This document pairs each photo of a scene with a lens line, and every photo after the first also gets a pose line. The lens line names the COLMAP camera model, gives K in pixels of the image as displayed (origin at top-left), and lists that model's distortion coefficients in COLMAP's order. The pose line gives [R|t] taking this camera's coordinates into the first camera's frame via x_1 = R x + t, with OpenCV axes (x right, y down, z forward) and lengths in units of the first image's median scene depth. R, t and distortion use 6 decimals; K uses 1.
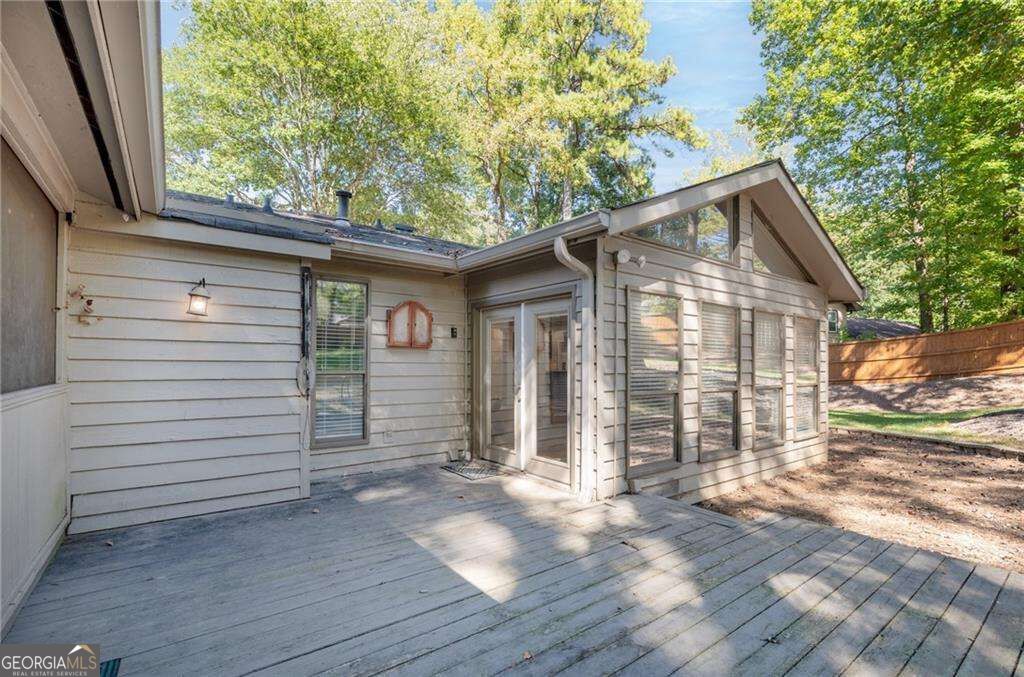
lens RADIAL K [[468.2, 0, 508.5], [0, 468.2, 357.8], [0, 0, 1]] dist [-0.010803, 0.000848]
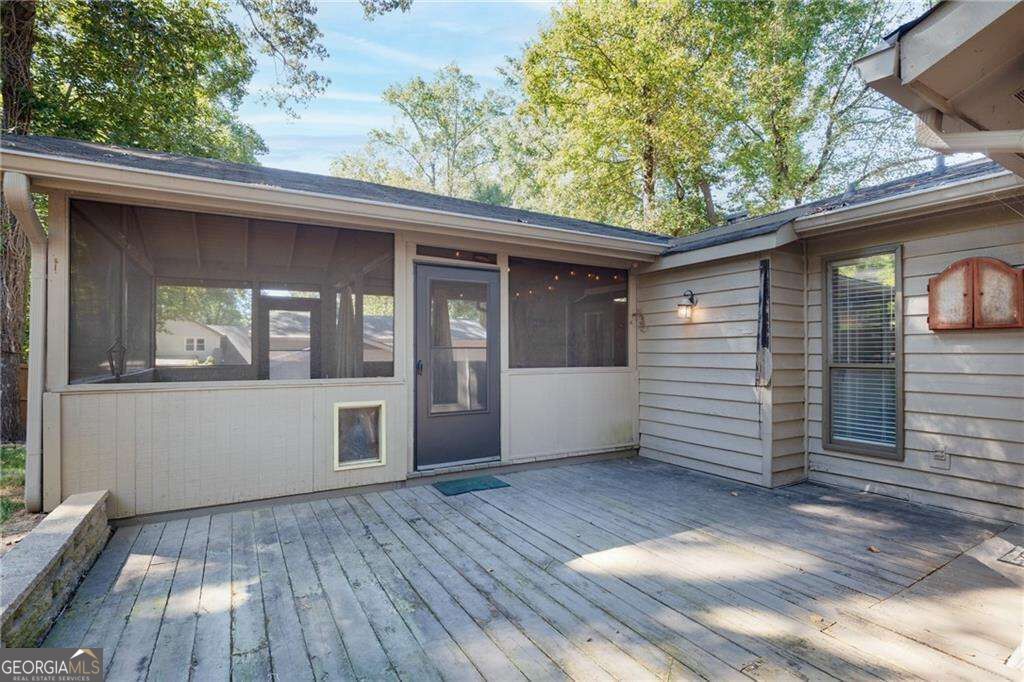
lens RADIAL K [[472.2, 0, 516.6], [0, 472.2, 349.3], [0, 0, 1]] dist [-0.014146, 0.000467]
pose [[-0.101463, -0.017746, -0.994681, 0.635683], [0.006803, 0.999805, -0.018532, 0.015883], [0.994816, -0.008647, -0.101323, 0.562628]]
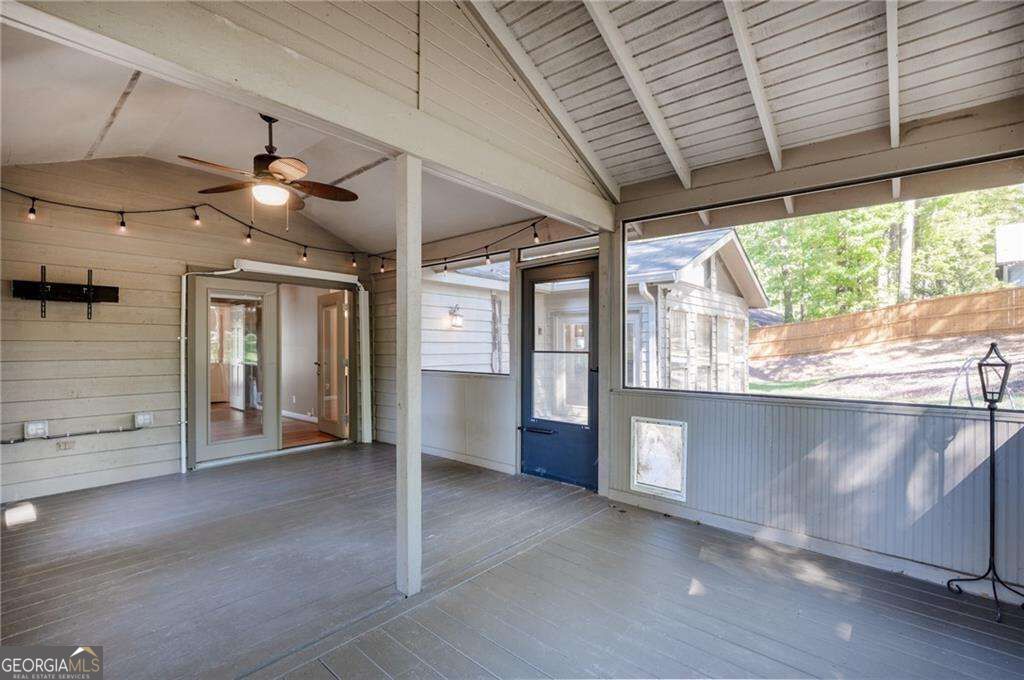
lens RADIAL K [[472.2, 0, 512.2], [0, 472.2, 343.9], [0, 0, 1]] dist [-0.014146, 0.000467]
pose [[0.976274, -0.009984, 0.216308, -0.726228], [0.008842, 0.999941, 0.006246, -0.034024], [-0.216358, -0.004186, 0.976305, -0.616598]]
